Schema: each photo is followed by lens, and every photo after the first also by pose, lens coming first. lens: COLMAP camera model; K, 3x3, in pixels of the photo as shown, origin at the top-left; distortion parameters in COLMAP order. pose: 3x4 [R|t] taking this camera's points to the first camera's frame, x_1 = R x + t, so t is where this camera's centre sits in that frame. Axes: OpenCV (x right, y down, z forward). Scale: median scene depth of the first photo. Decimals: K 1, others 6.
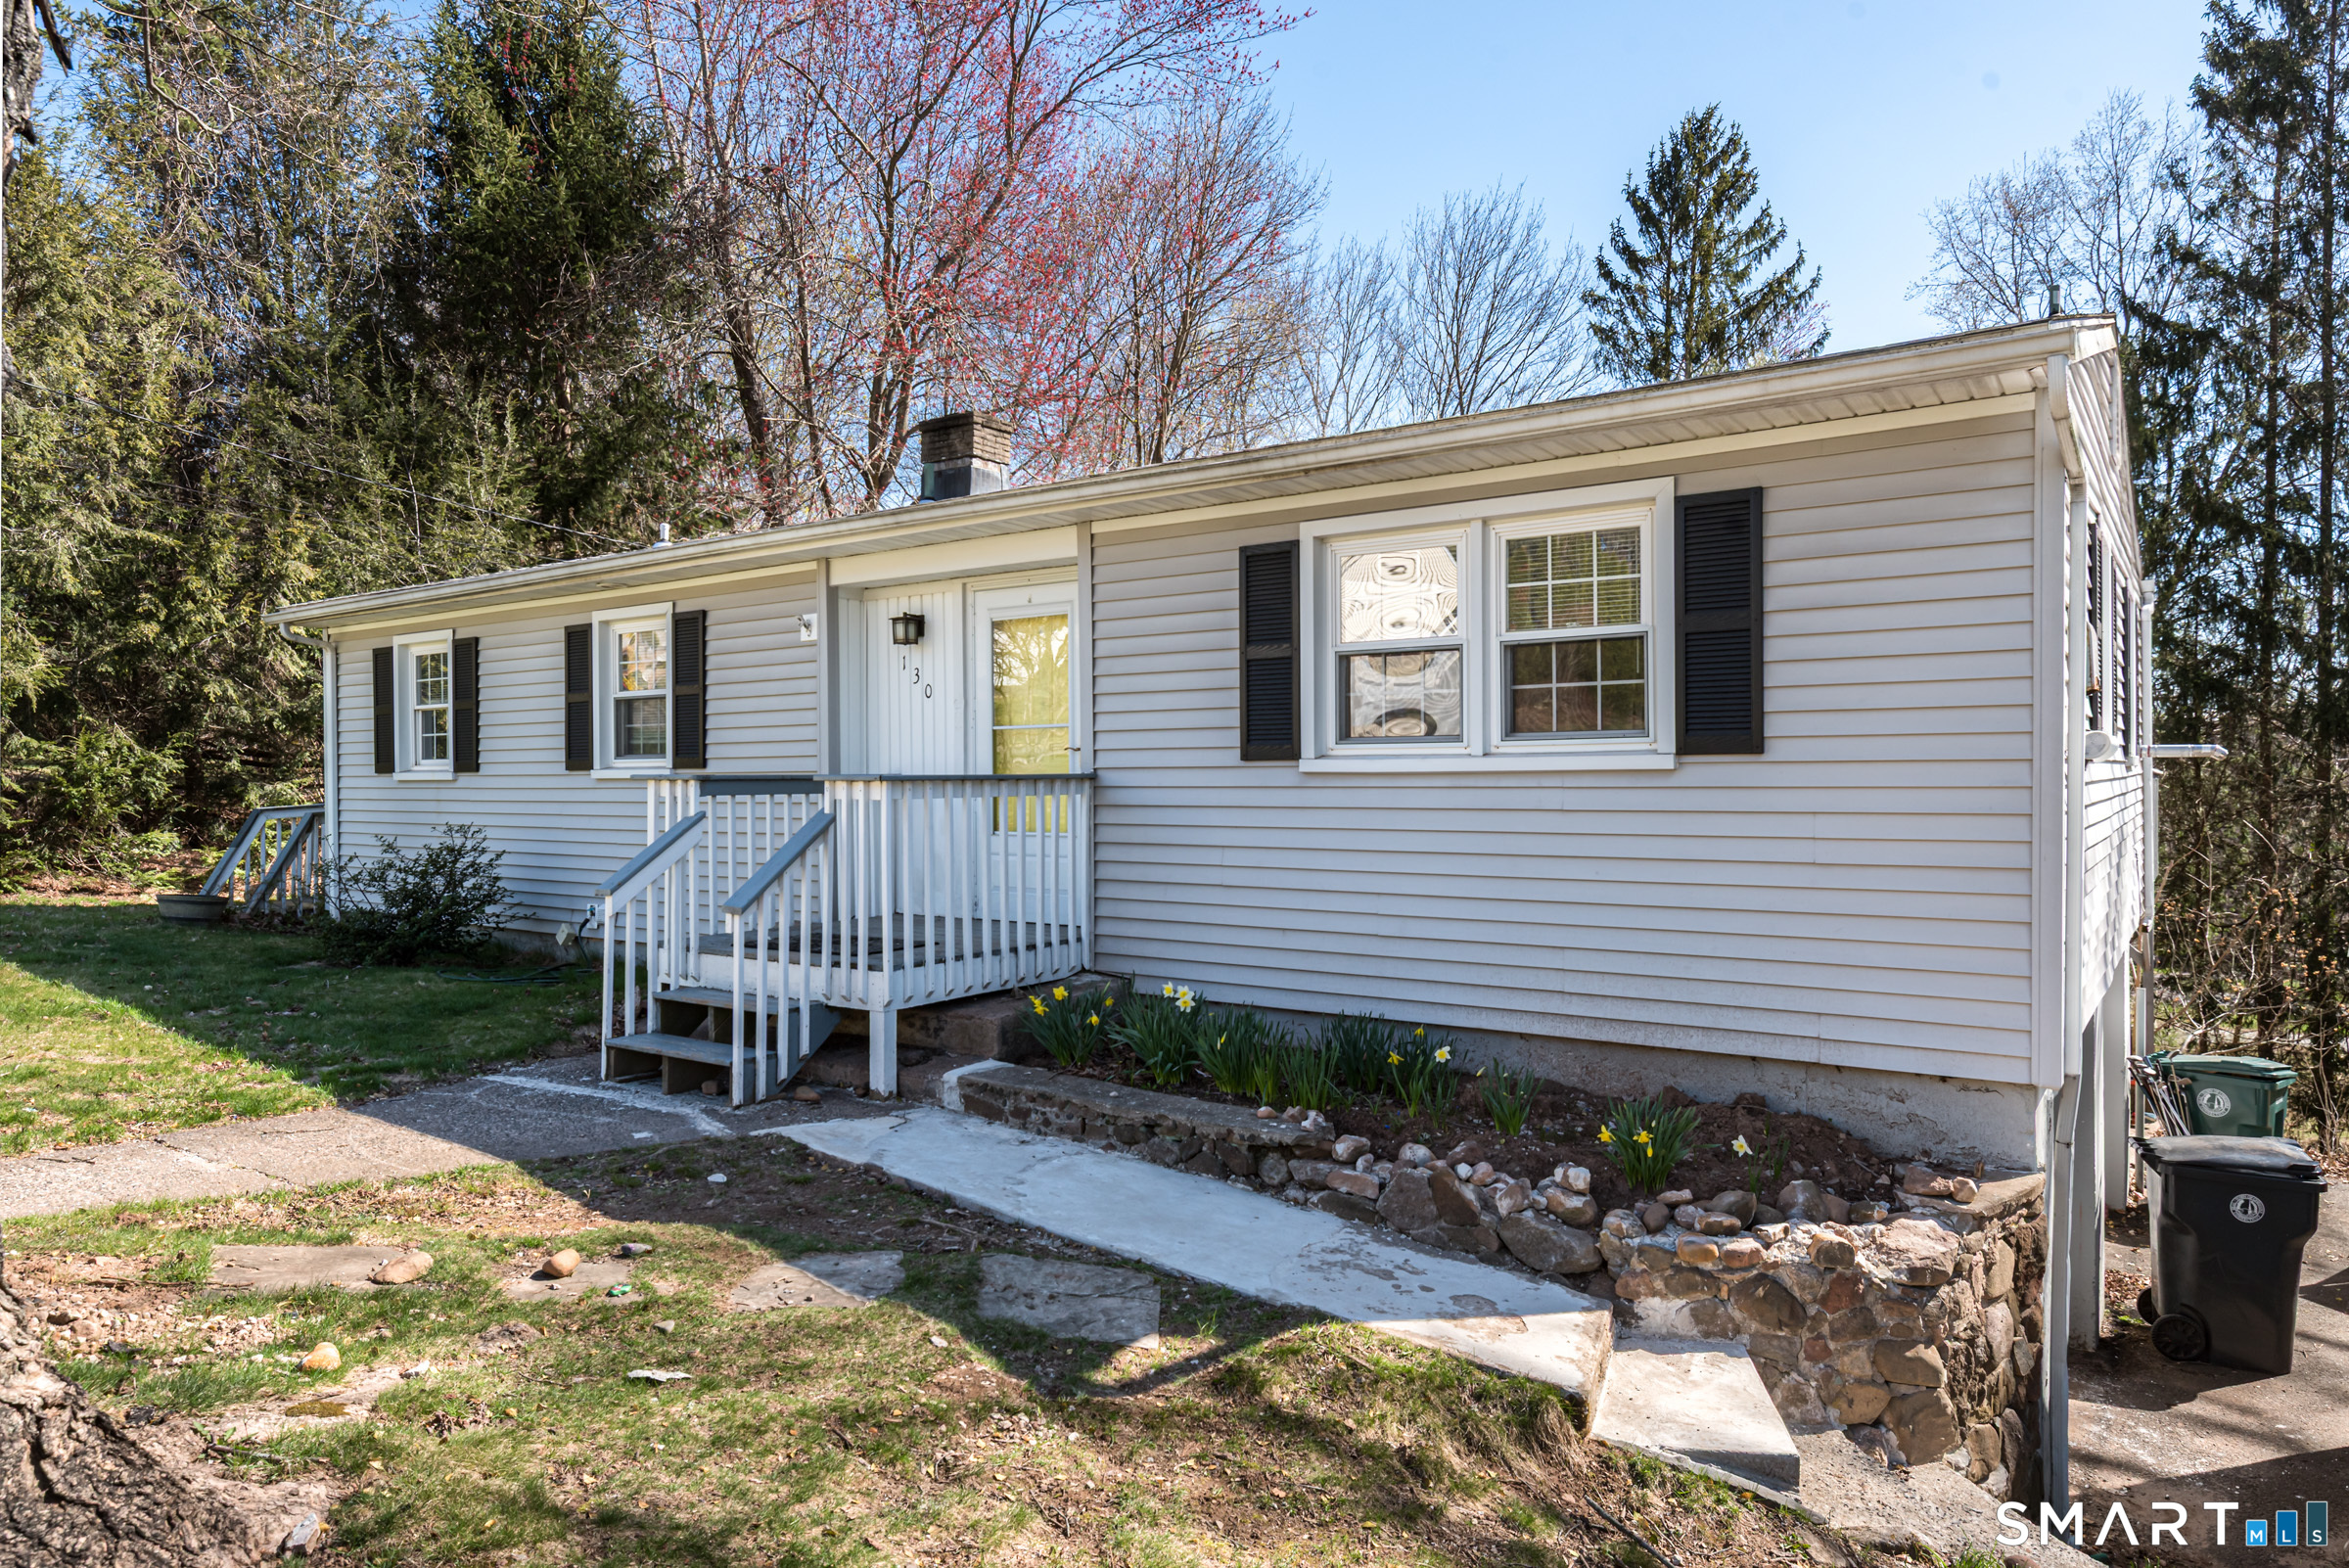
lens RADIAL K [[1437.4, 0, 1247.5], [0, 1437.4, 789.5], [0, 0, 1]] dist [-0.007032, 0.000604]
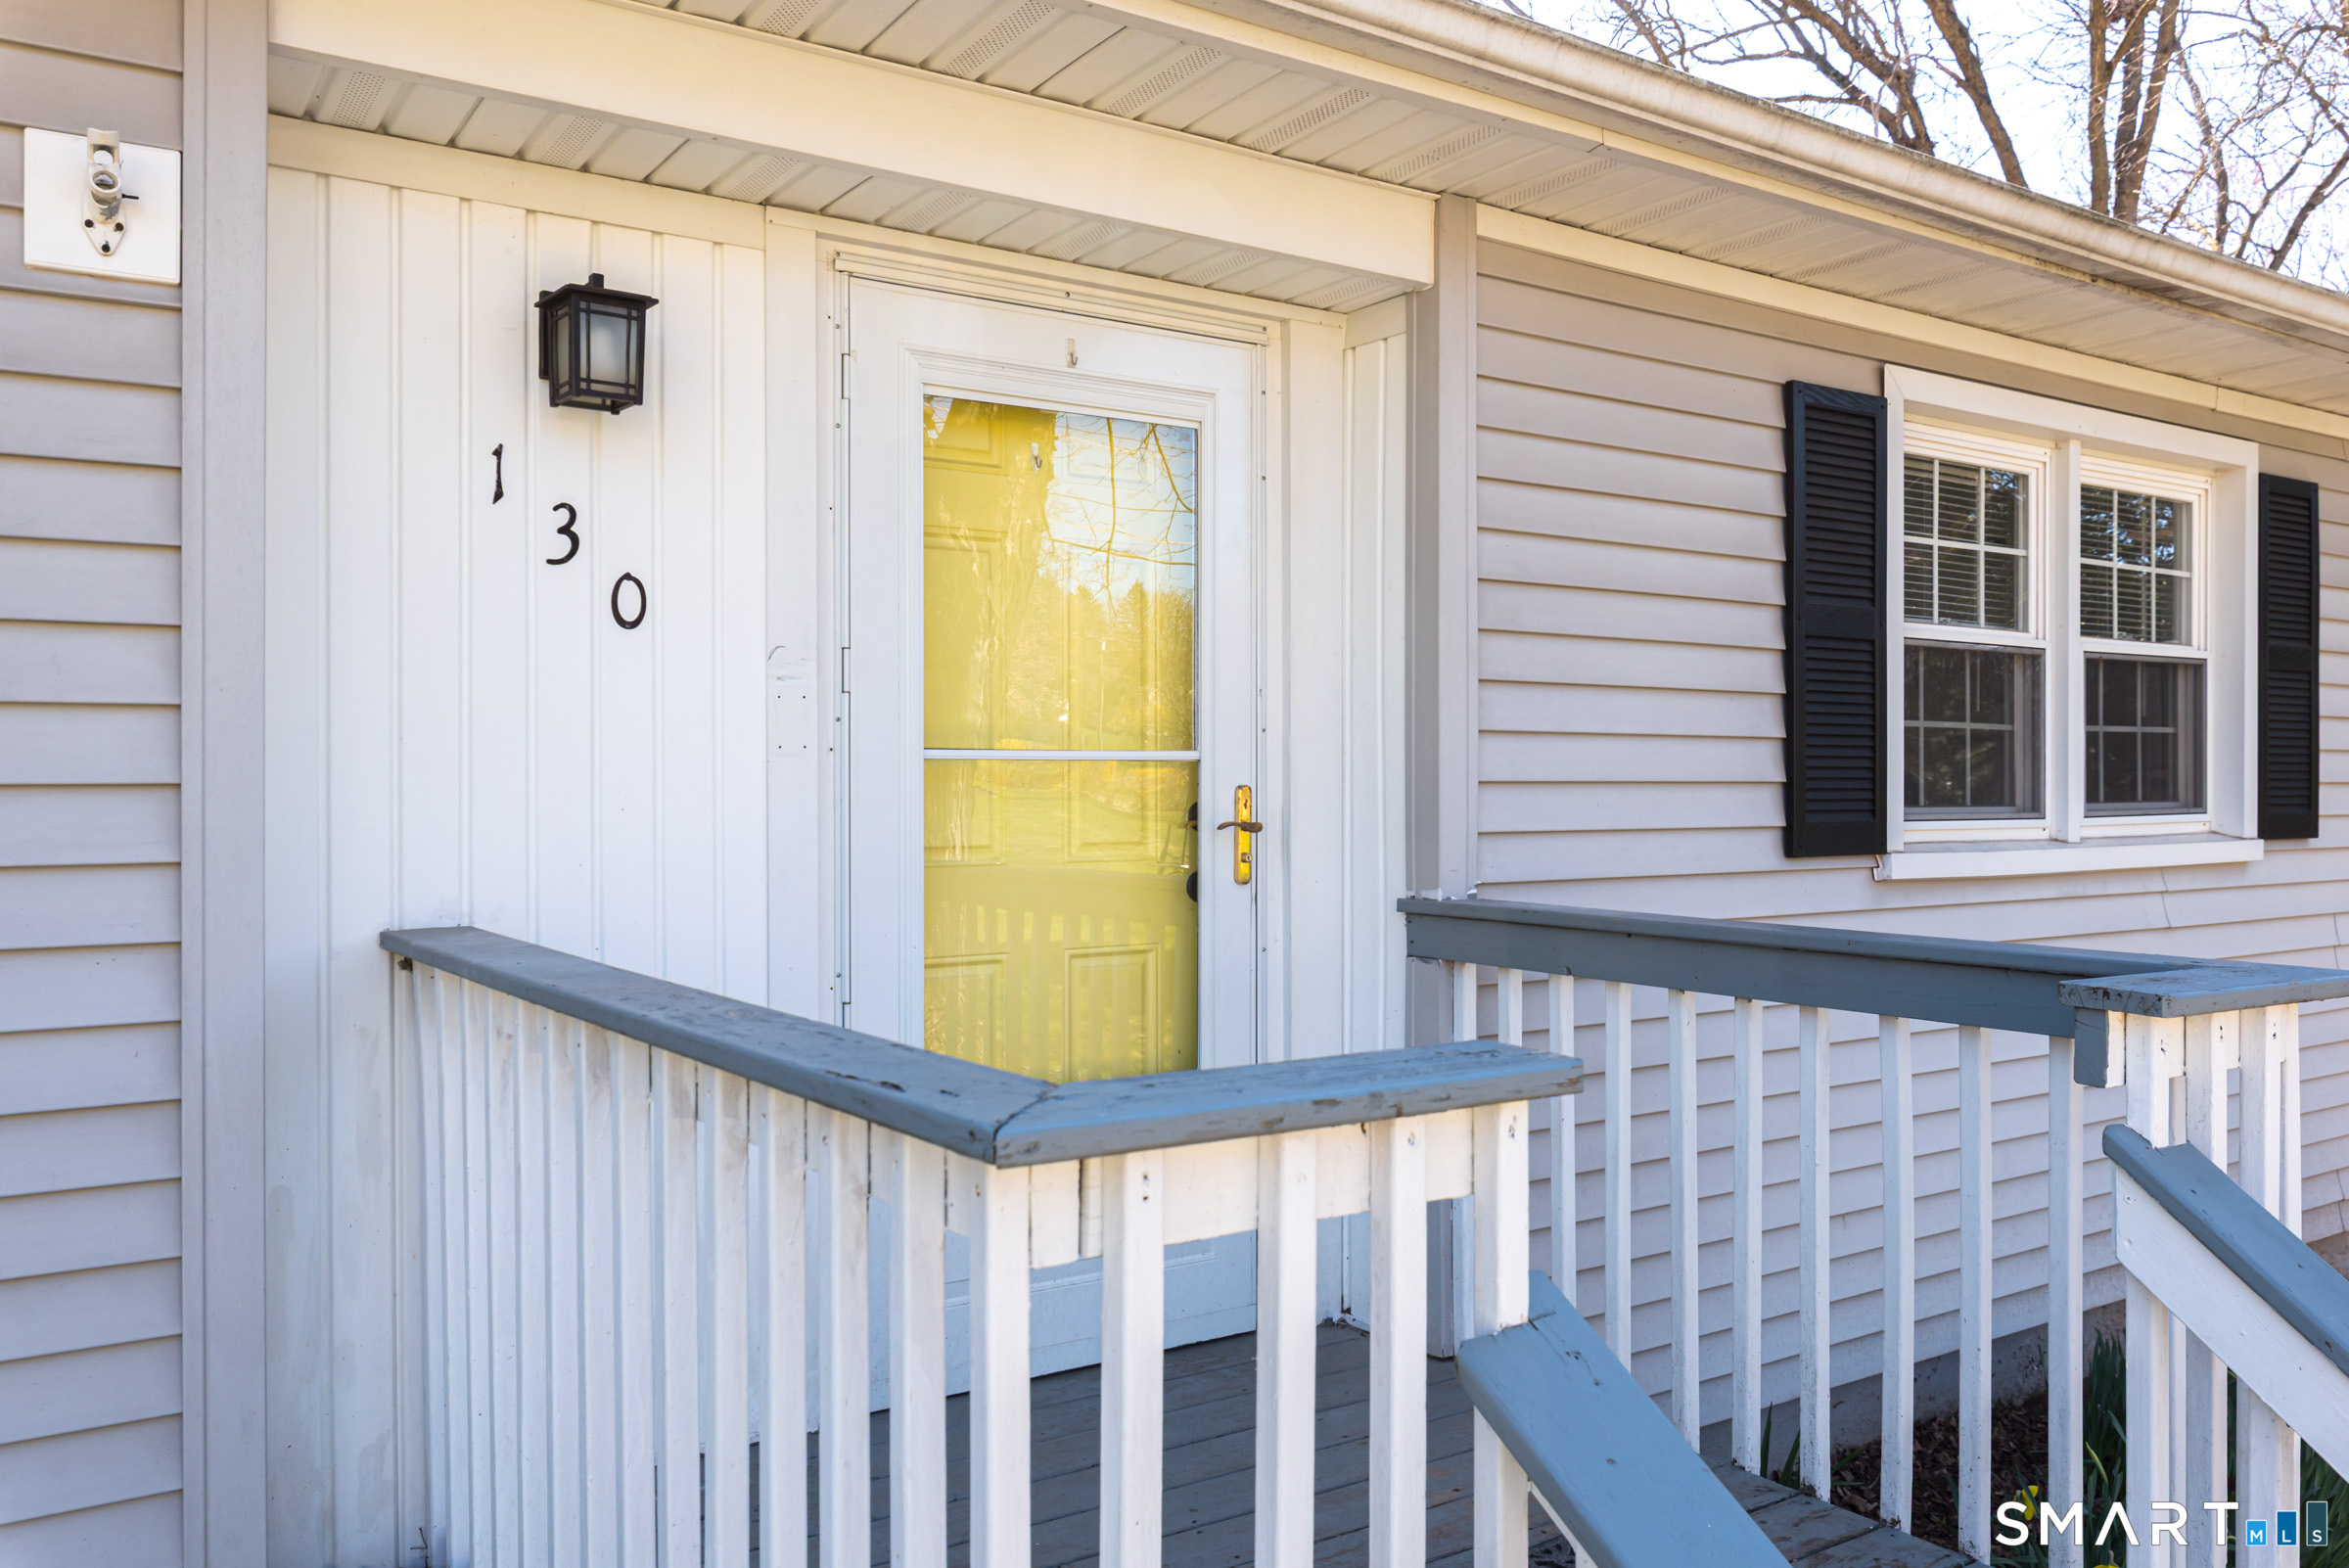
lens RADIAL K [[1824.4, 0, 1174.9], [0, 1824.4, 782.4], [0, 0, 1]] dist [0.005196, -0.000727]
pose [[0.367447, -0.001215, 0.930044, -0.673148], [-0.000683, 0.999999, 0.001576, -0.049272], [-0.930044, -0.001214, 0.367446, 1.073555]]
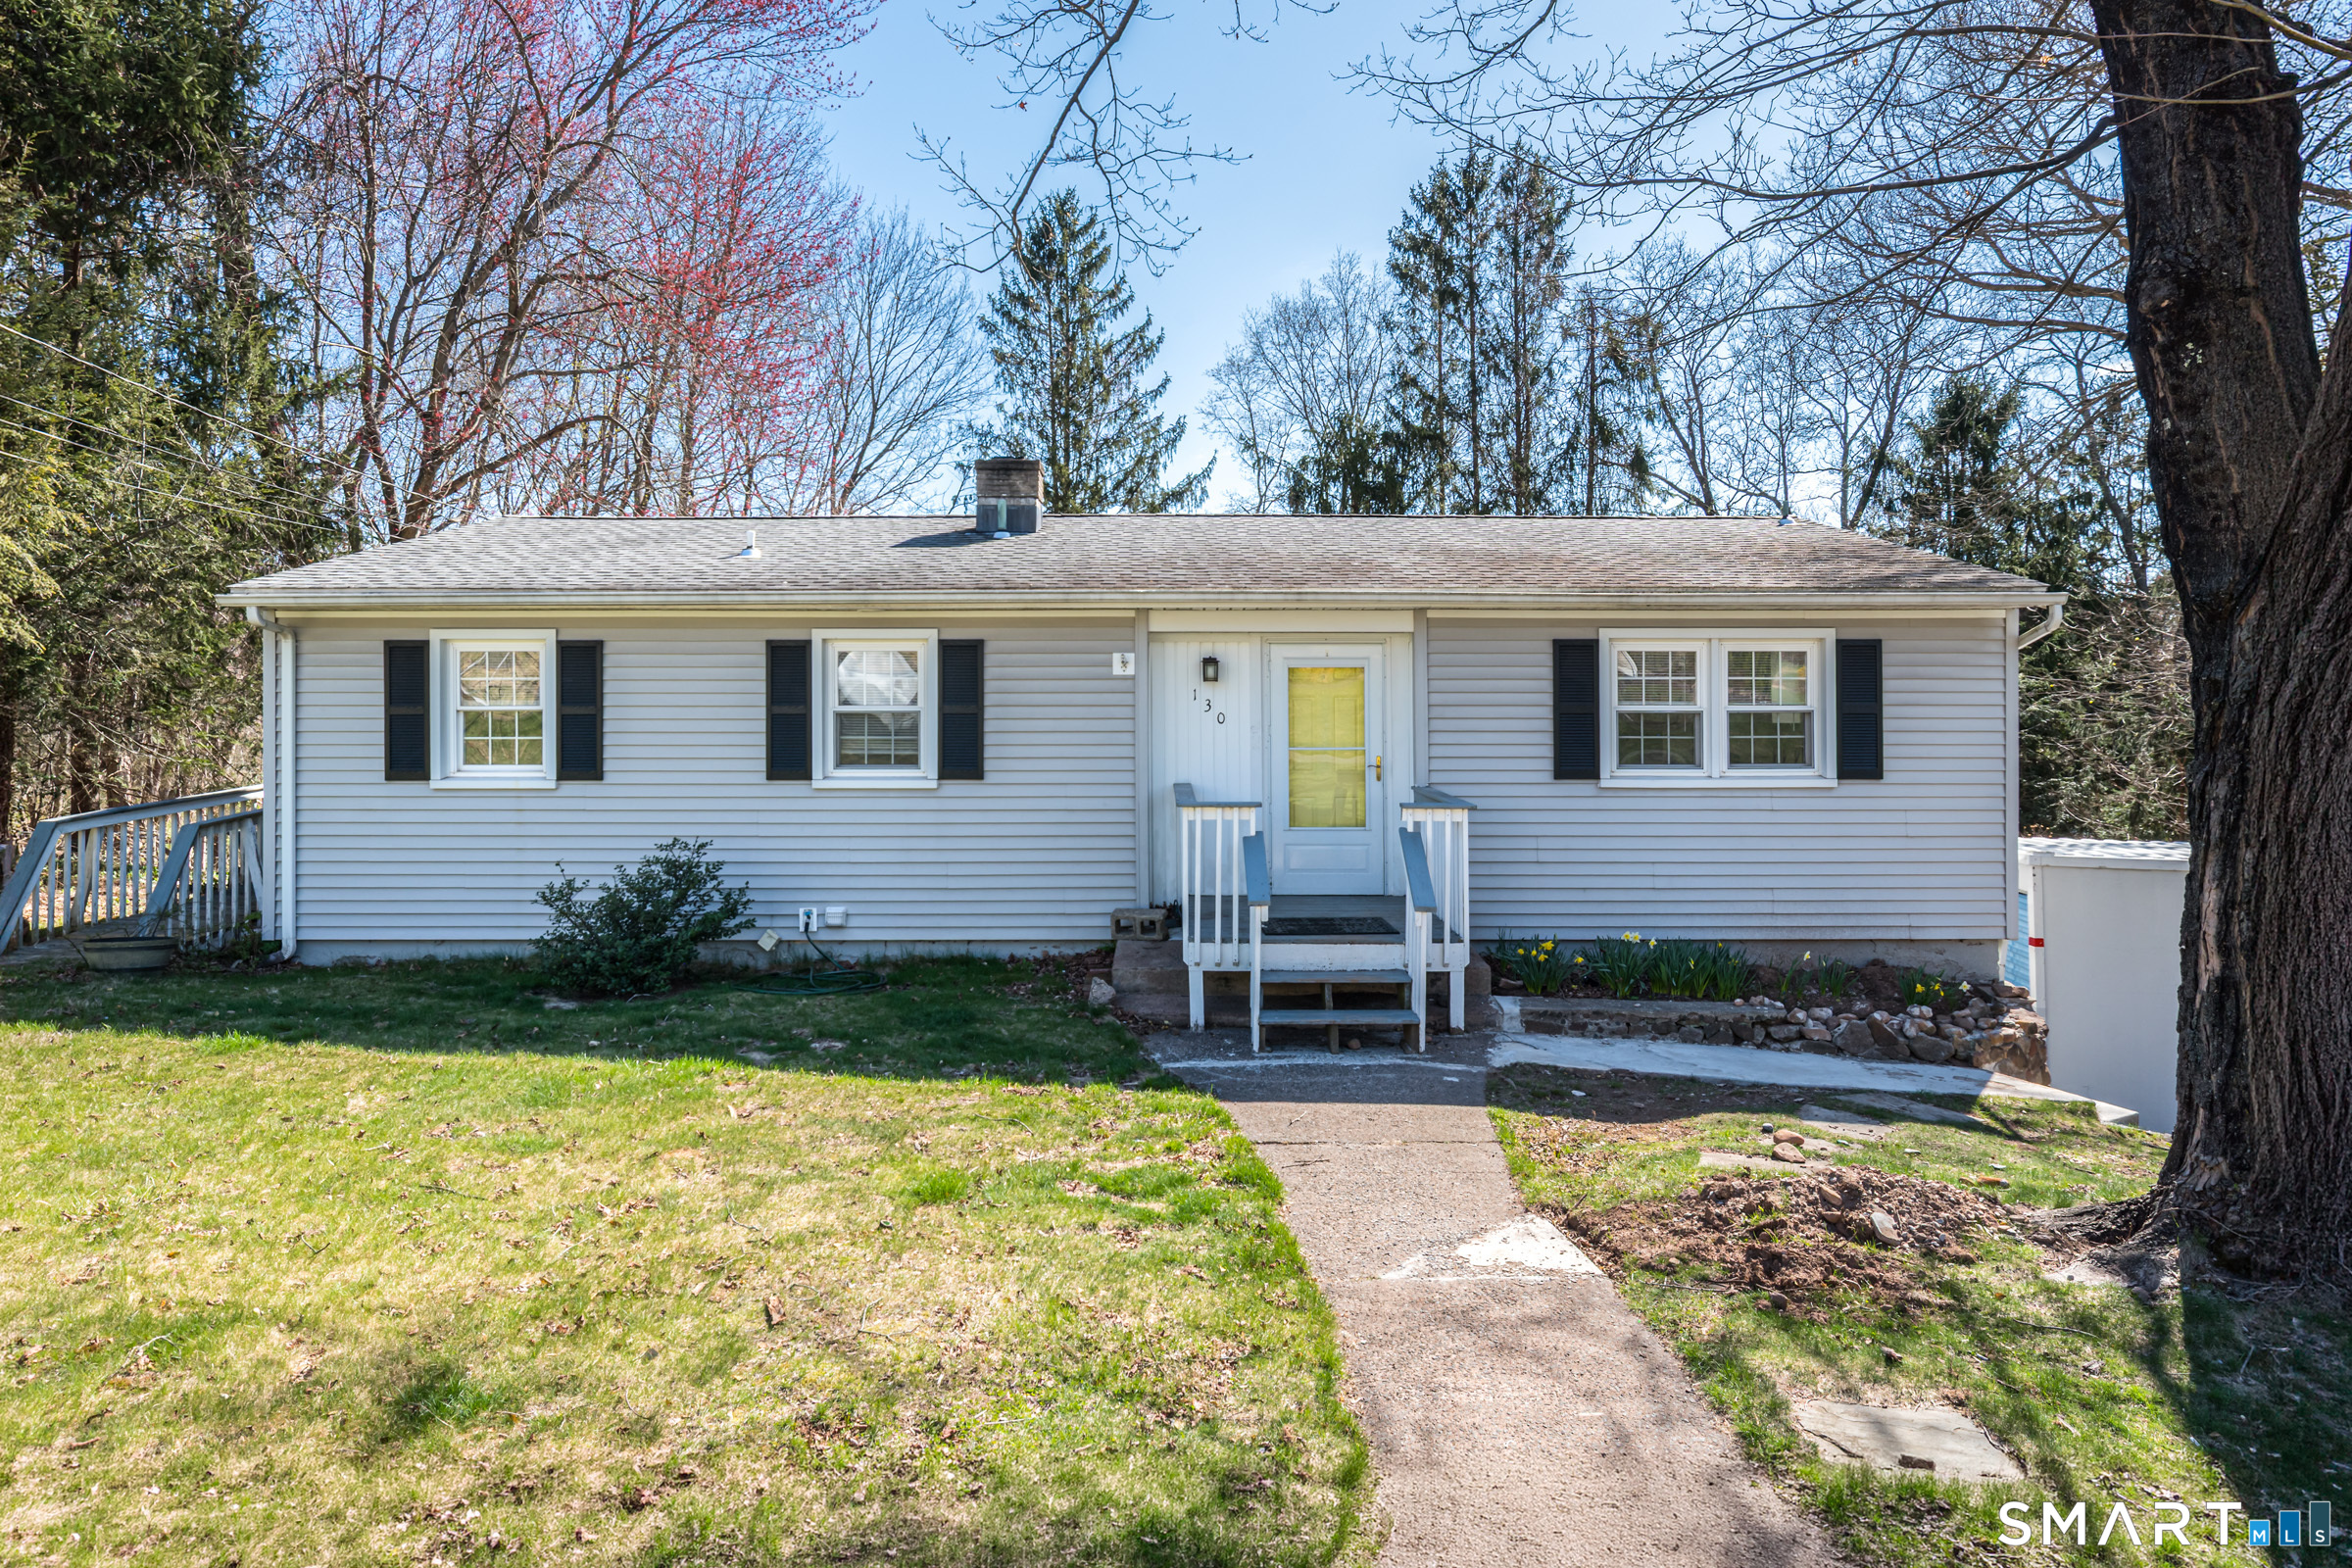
lens RADIAL K [[1287.6, 0, 1170.9], [0, 1287.6, 687.1], [0, 0, 1]] dist [-0.014554, 0.002101]
pose [[0.828338, 0.007396, 0.560180, -1.226427], [-0.000891, 0.999929, -0.011884, -0.112378], [-0.560228, 0.009345, 0.828286, 0.107306]]
